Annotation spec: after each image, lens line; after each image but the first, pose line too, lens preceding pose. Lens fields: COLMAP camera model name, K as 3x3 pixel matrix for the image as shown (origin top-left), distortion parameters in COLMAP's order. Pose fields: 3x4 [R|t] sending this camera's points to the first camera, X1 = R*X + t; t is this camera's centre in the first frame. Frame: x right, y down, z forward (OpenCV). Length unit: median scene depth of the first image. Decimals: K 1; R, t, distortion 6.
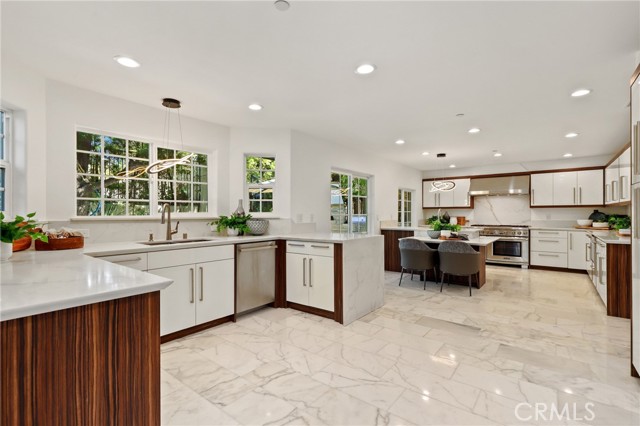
lens RADIAL K [[291.1, 0, 322.0], [0, 291.1, 212.5], [0, 0, 1]] dist [-0.001112, -0.001418]
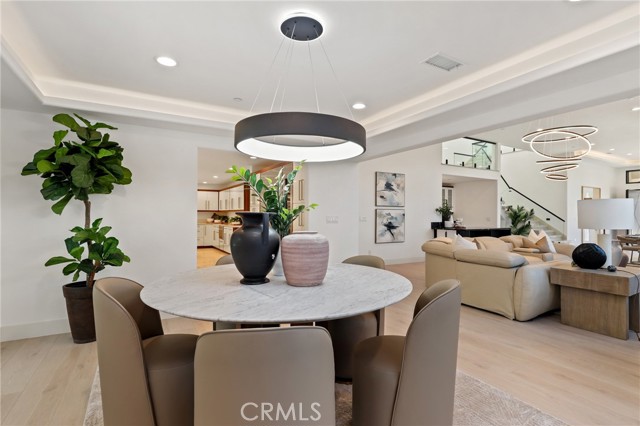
lens RADIAL K [[291.1, 0, 319.4], [0, 291.1, 213.7], [0, 0, 1]] dist [-0.001112, -0.001418]
pose [[0.374480, 0.002525, 0.927232, -0.523264], [-0.008074, 0.999967, 0.000538, -0.011361], [-0.927200, -0.007688, 0.374488, -0.311463]]
